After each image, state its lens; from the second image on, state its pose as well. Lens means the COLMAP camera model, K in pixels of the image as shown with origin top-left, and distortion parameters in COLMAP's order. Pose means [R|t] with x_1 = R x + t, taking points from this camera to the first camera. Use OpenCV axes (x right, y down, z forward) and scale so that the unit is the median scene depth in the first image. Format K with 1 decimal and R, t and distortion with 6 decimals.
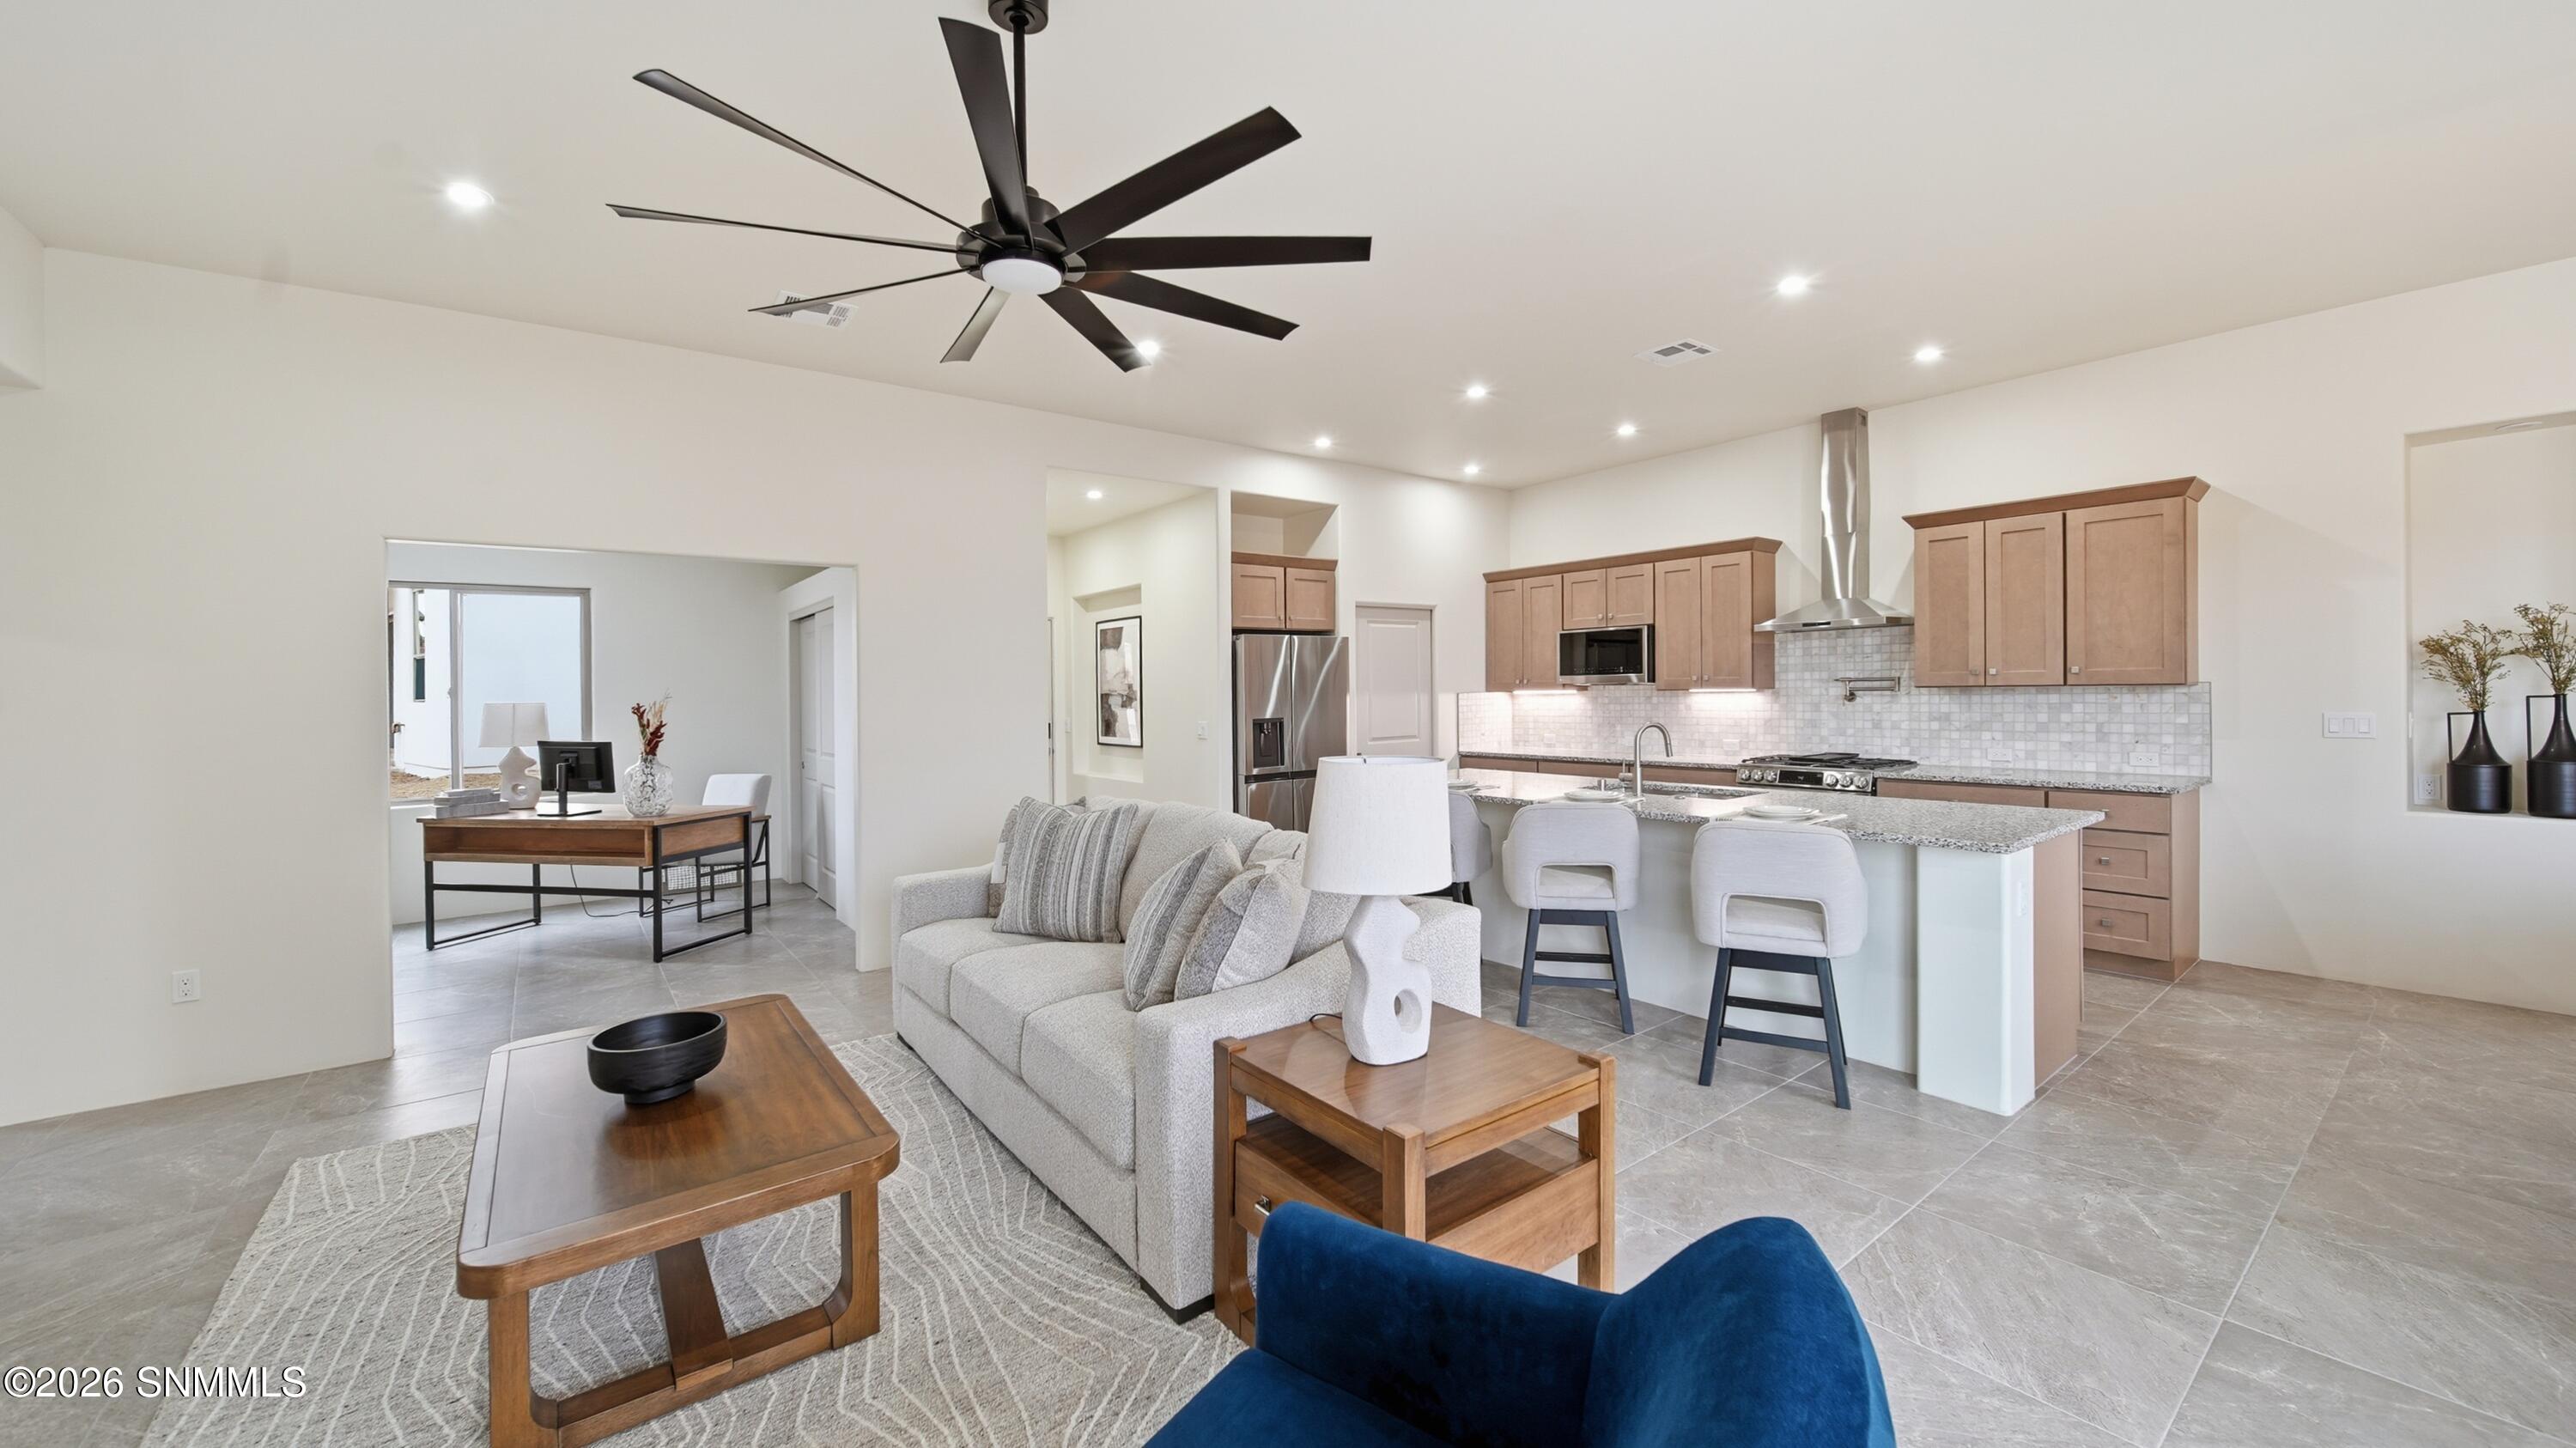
lens RADIAL K [[952.1, 0, 1282.9], [0, 952.1, 709.5], [0, 0, 1]] dist [0.001099, -0.001951]
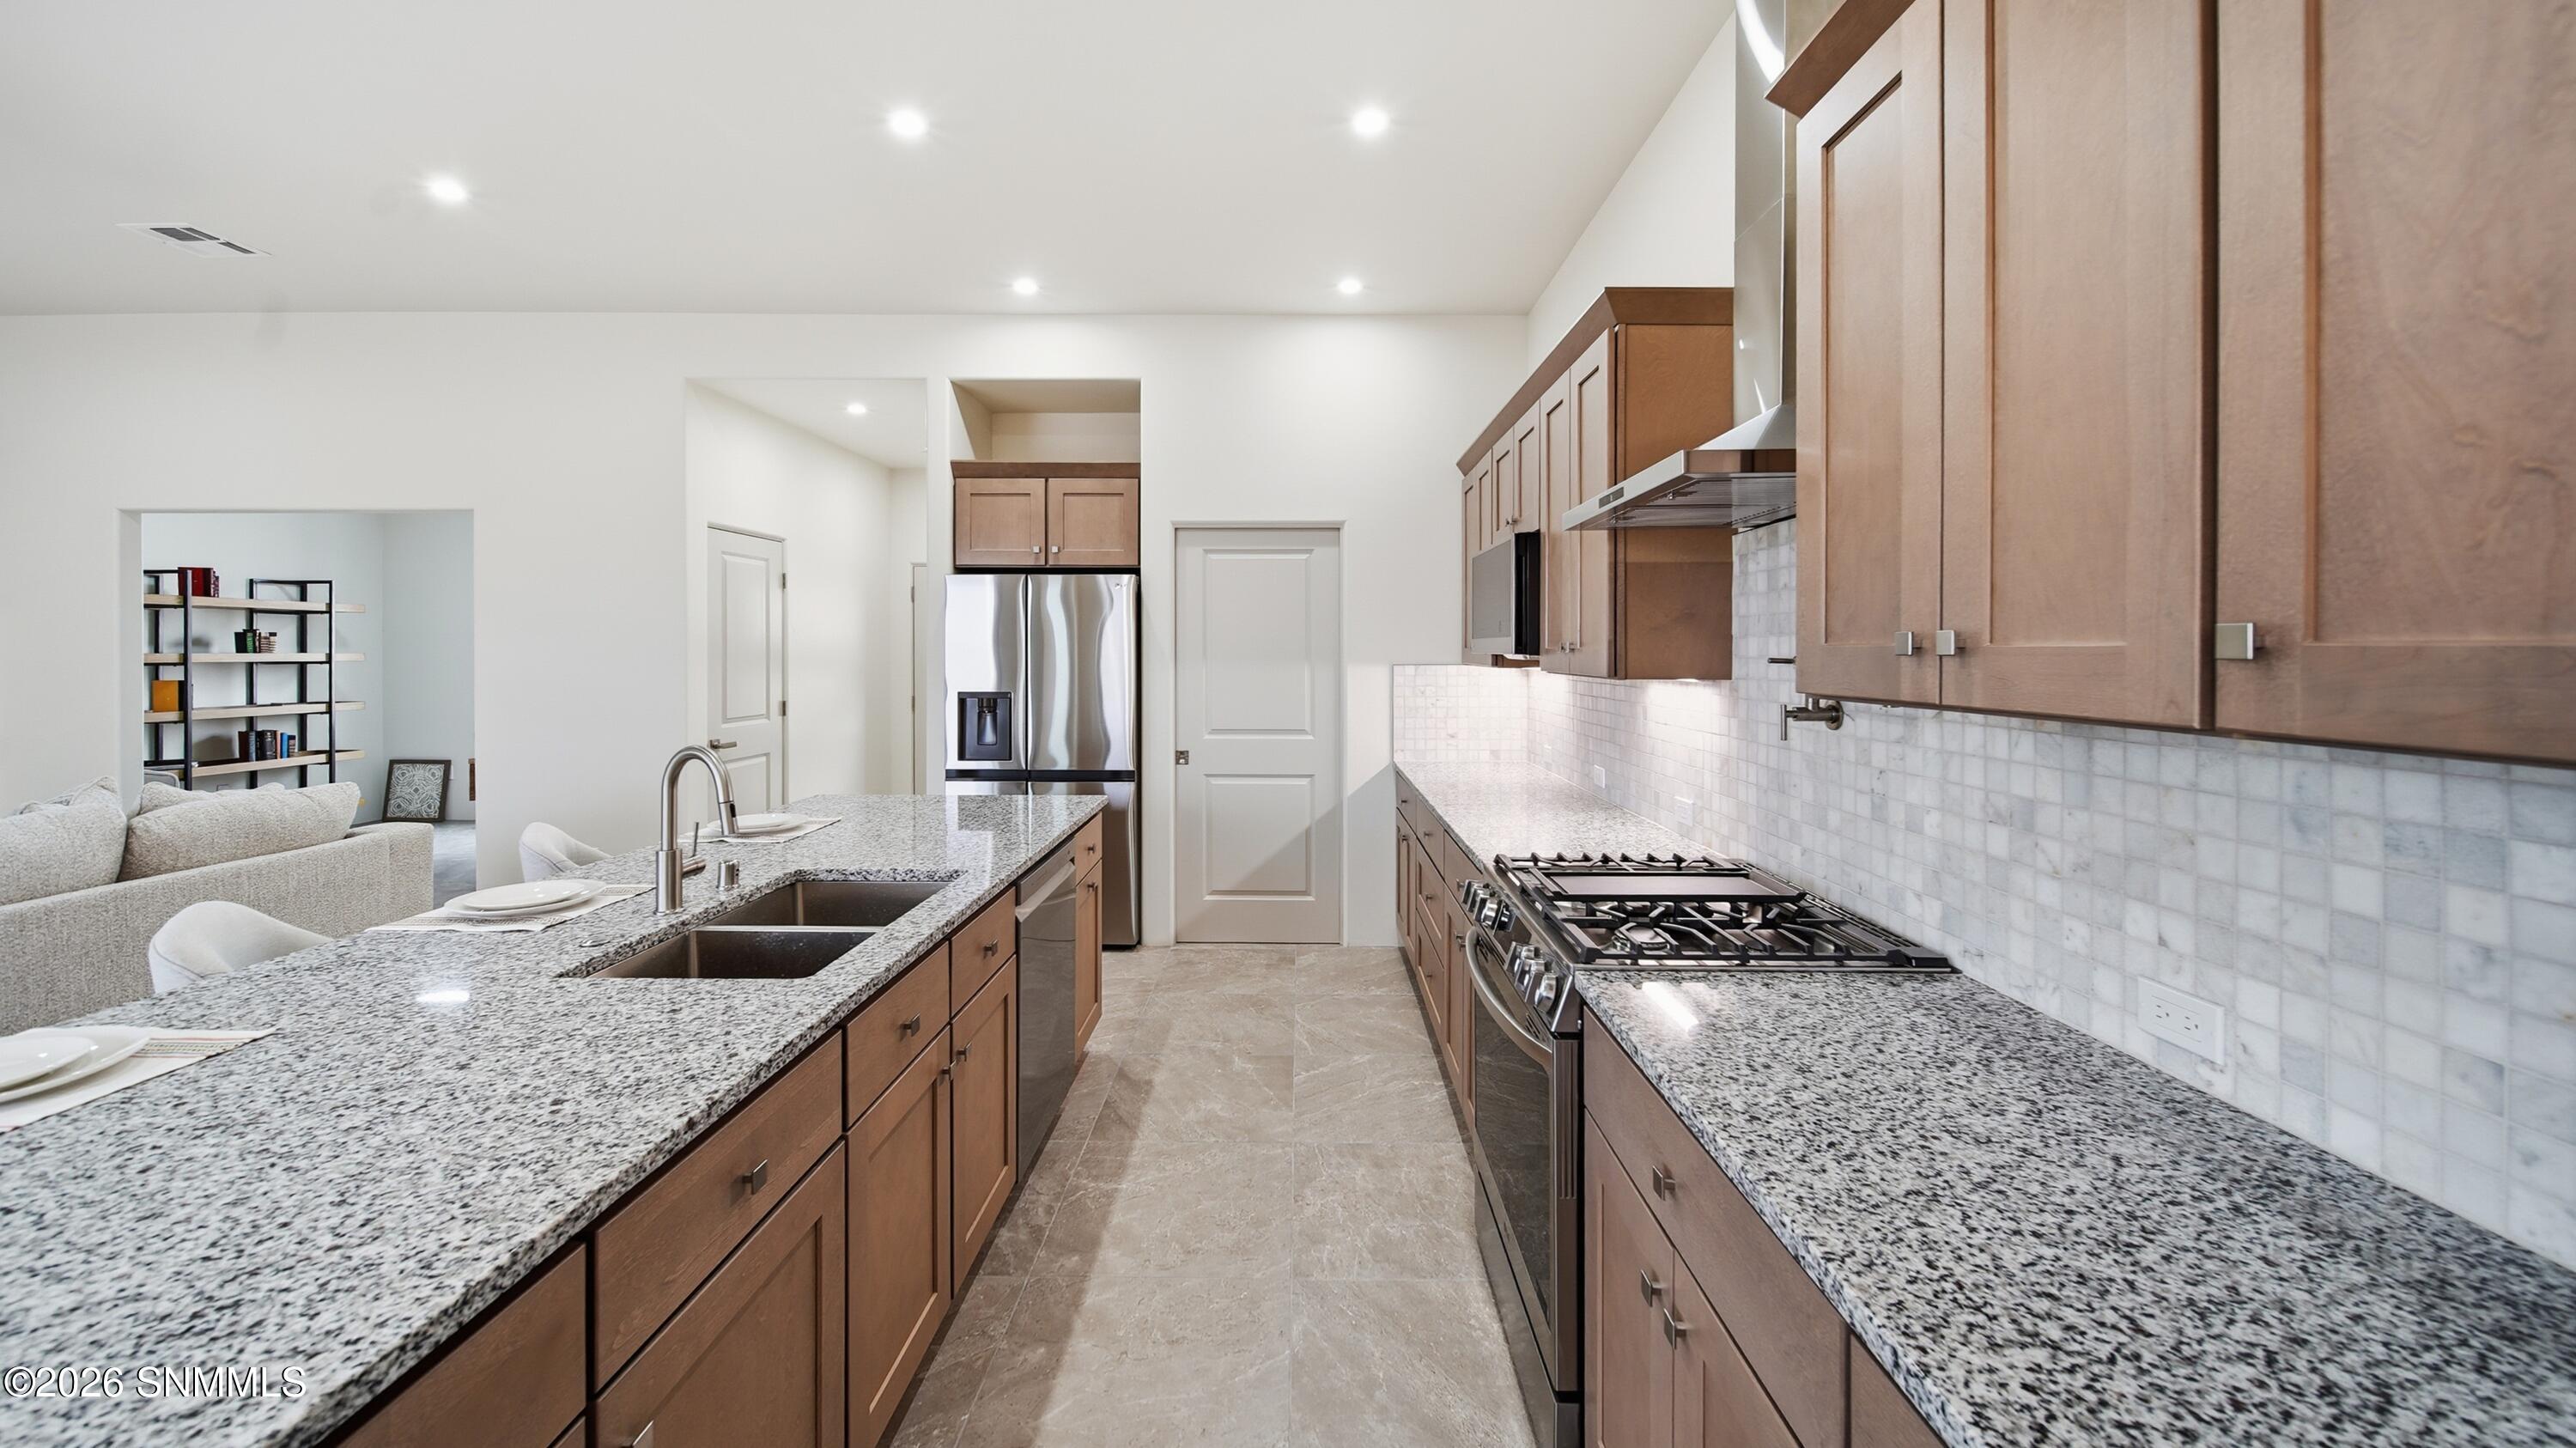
lens RADIAL K [[952.1, 0, 1279.3], [0, 952.1, 641.6], [0, 0, 1]] dist [0.001099, -0.001951]
pose [[0.786243, 0.017611, -0.617666, 0.678650], [-0.034282, 0.999297, -0.015146, -0.027845], [0.616966, 0.033083, 0.786294, 0.652937]]
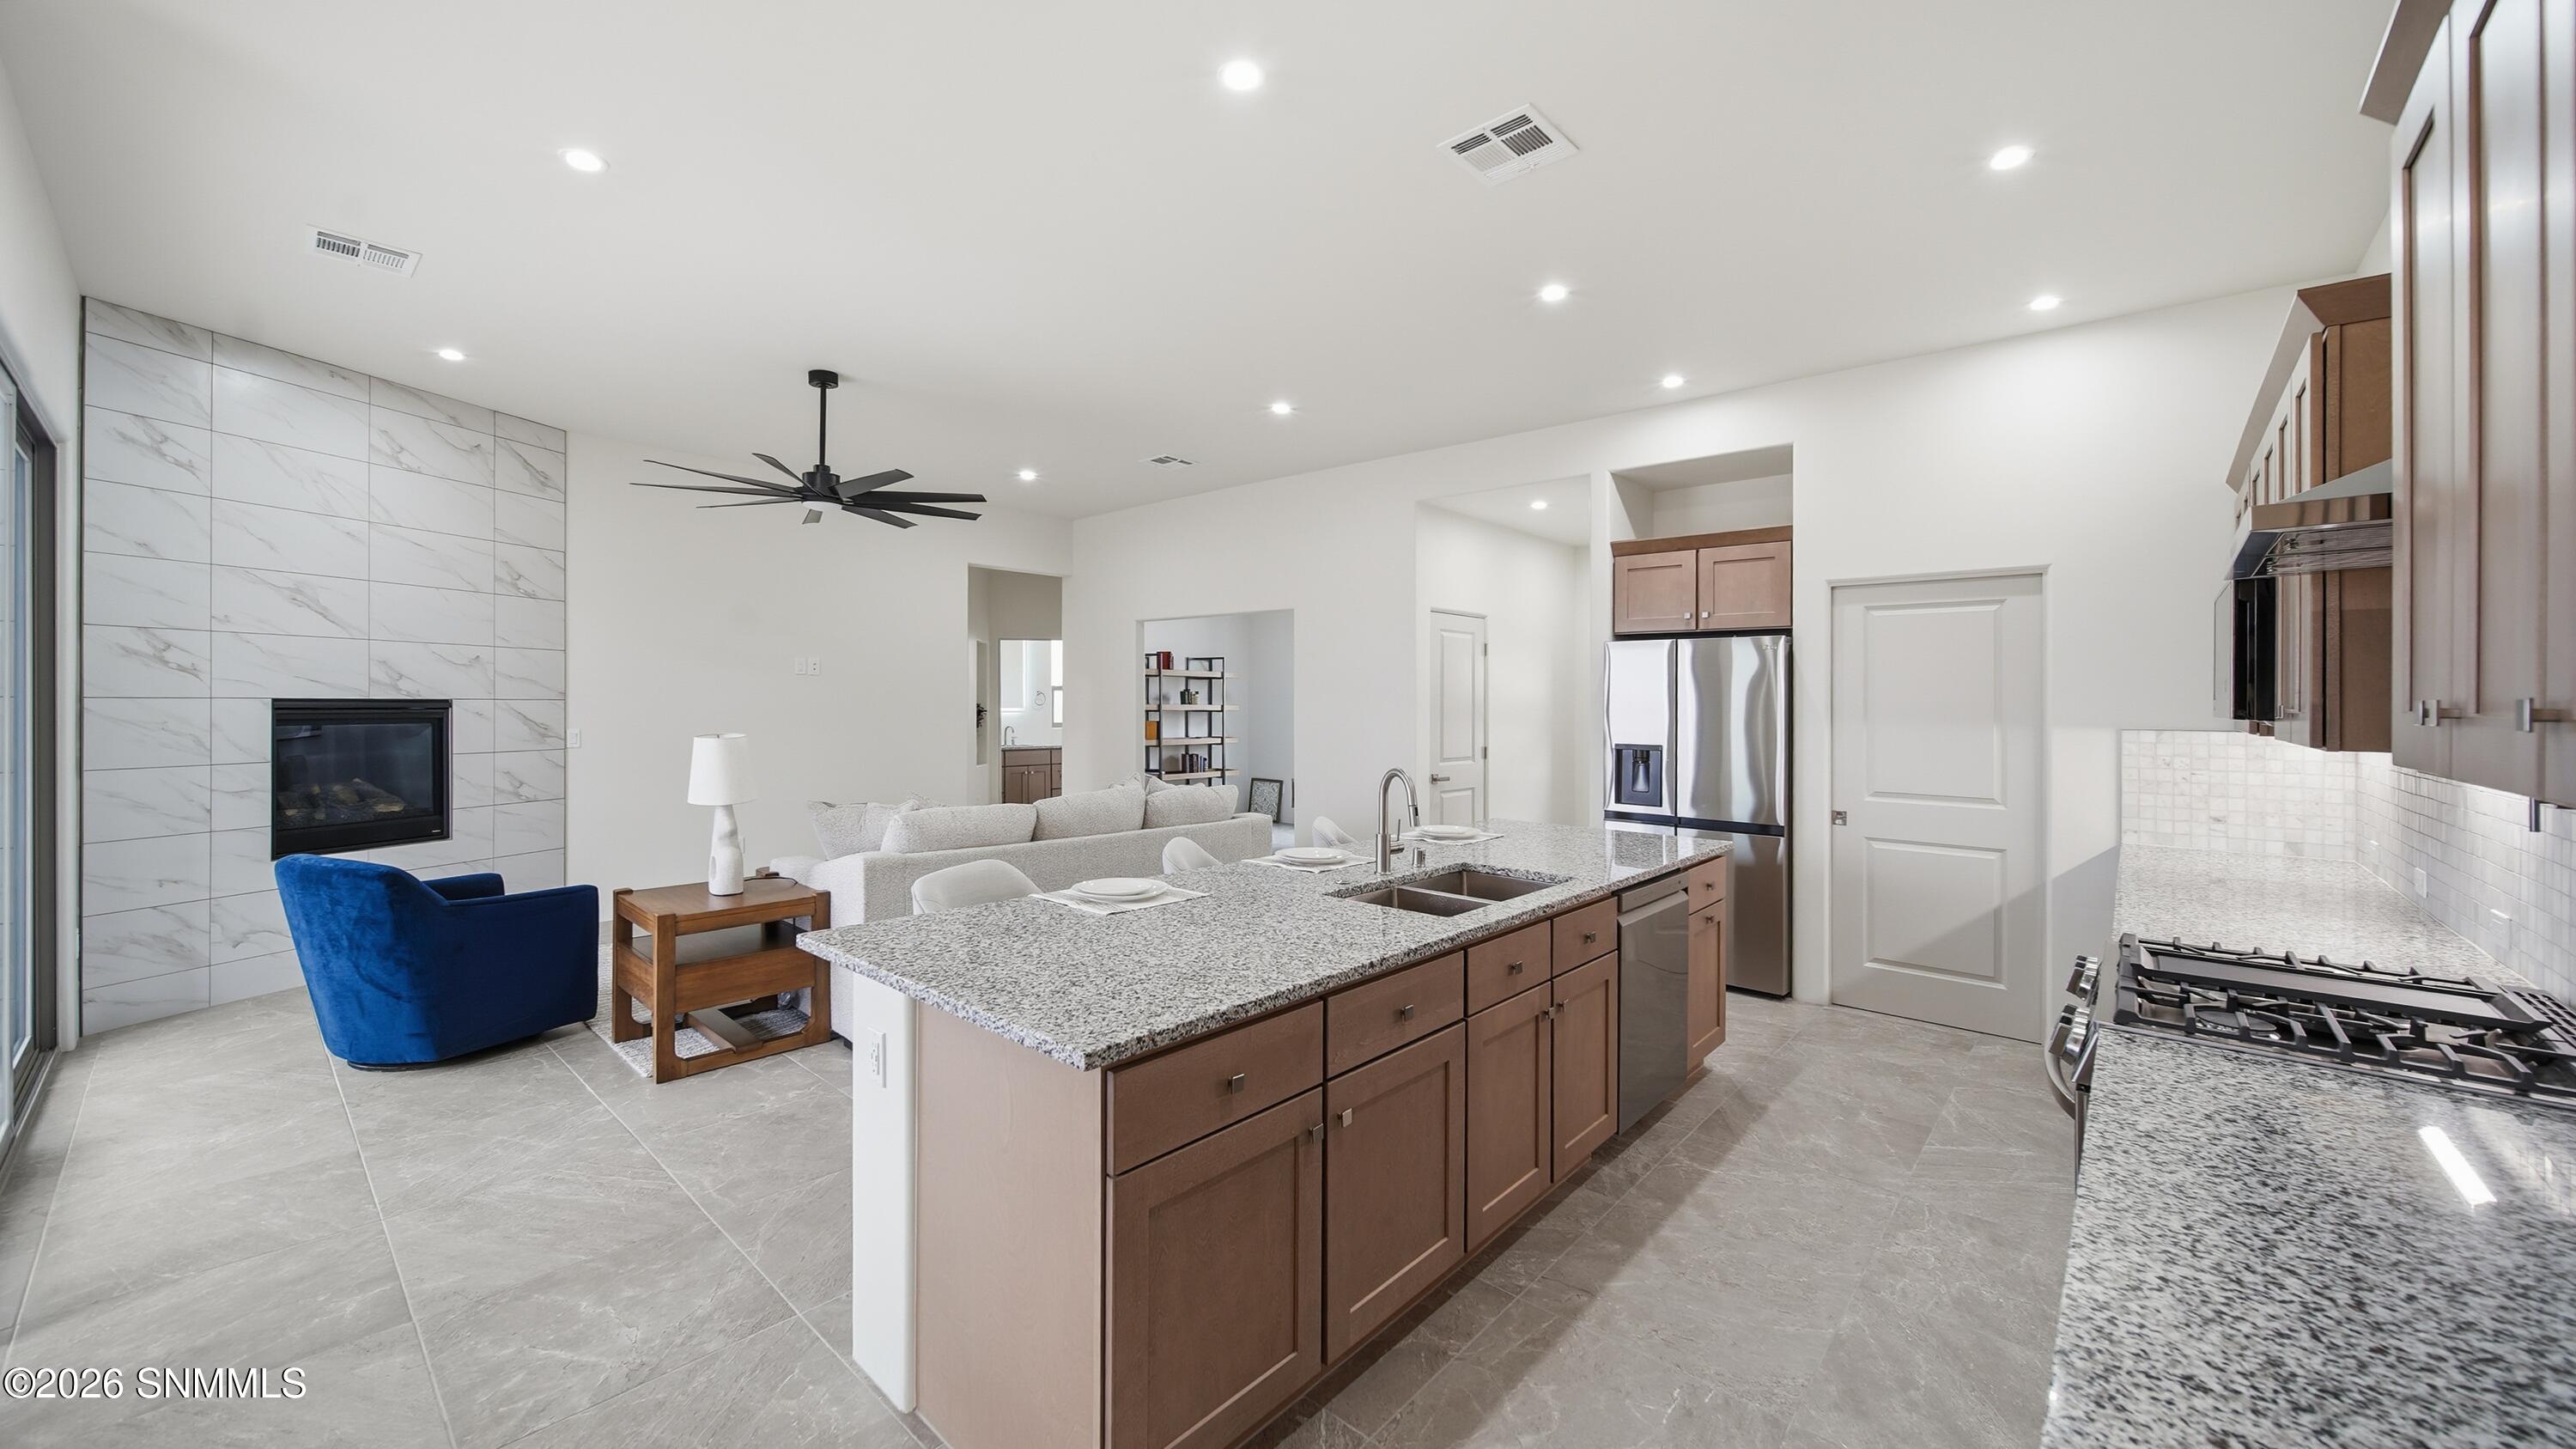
lens RADIAL K [[952.2, 0, 1301.4], [0, 952.2, 712.5], [0, 0, 1]] dist [0.001099, -0.001951]
pose [[0.203561, 0.034423, -0.978457, 0.804317], [-0.039472, 0.998858, 0.026929, -0.031160], [0.978266, 0.033140, 0.204687, 0.633052]]
